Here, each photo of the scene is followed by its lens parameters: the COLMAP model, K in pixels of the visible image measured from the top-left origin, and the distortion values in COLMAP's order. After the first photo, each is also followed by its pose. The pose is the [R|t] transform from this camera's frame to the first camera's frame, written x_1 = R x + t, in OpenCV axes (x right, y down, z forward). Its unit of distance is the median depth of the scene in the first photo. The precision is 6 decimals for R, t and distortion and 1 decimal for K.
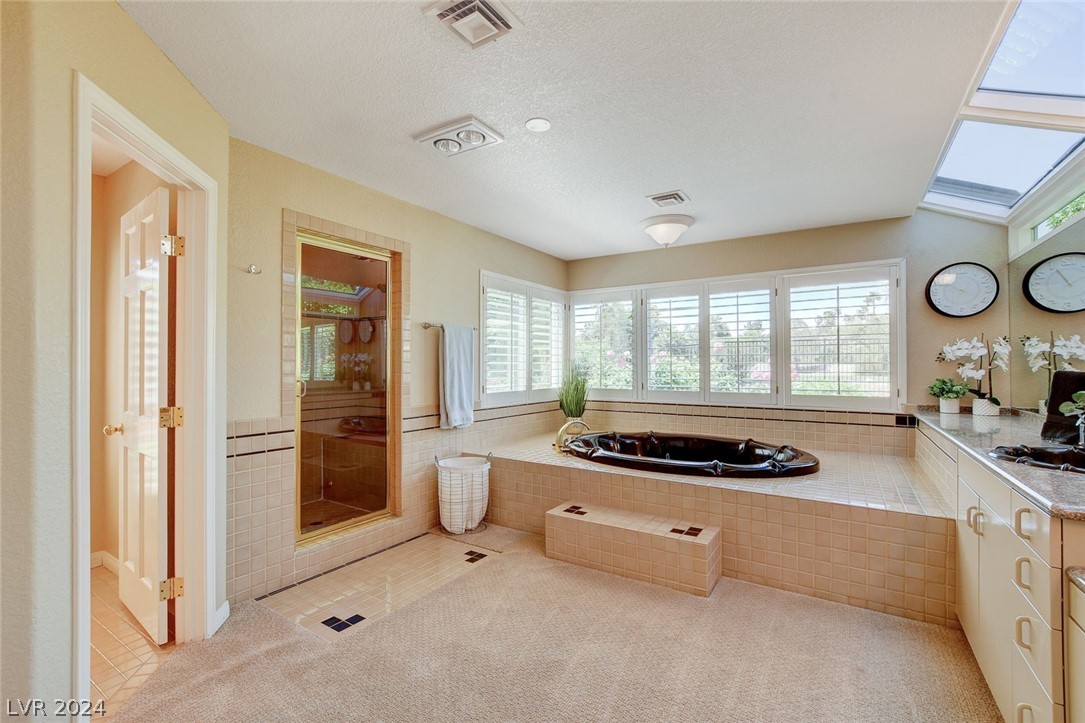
lens RADIAL K [[485.9, 0, 531.9], [0, 485.9, 360.5], [0, 0, 1]] dist [-0.027096, 0.002317]
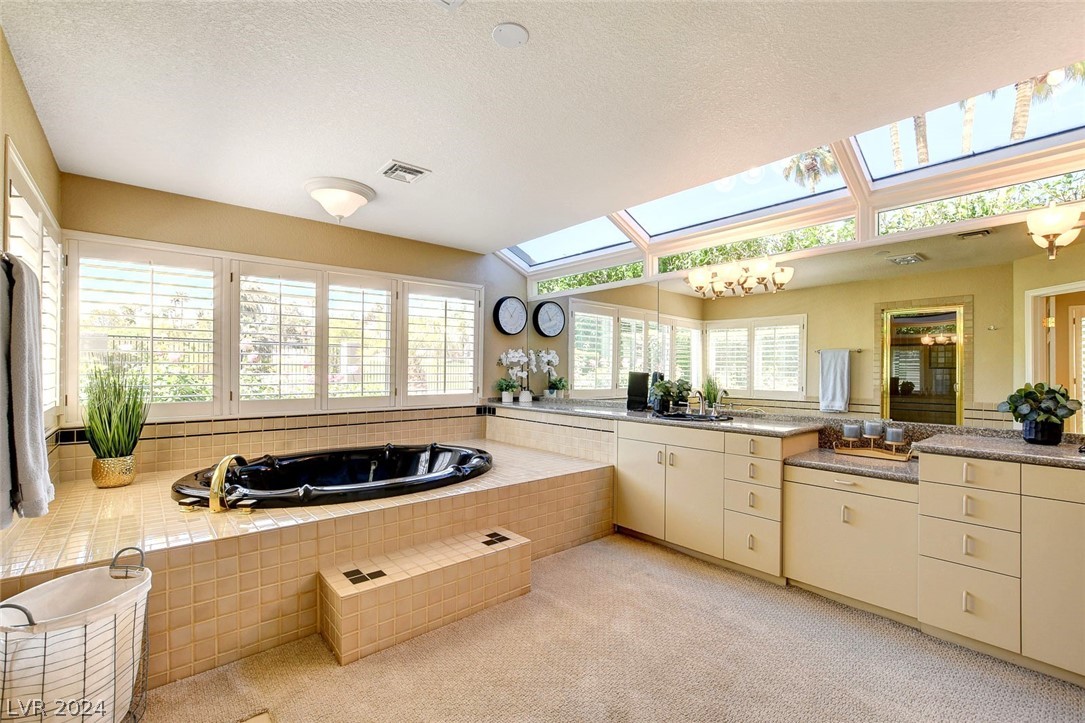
lens RADIAL K [[485.9, 0, 539.2], [0, 485.9, 363.9], [0, 0, 1]] dist [-0.027096, 0.002317]
pose [[0.242933, 0.013251, 0.969953, -0.477401], [-0.013051, 0.999861, -0.010391, 0.010592], [-0.969955, -0.010134, 0.243072, 0.546029]]
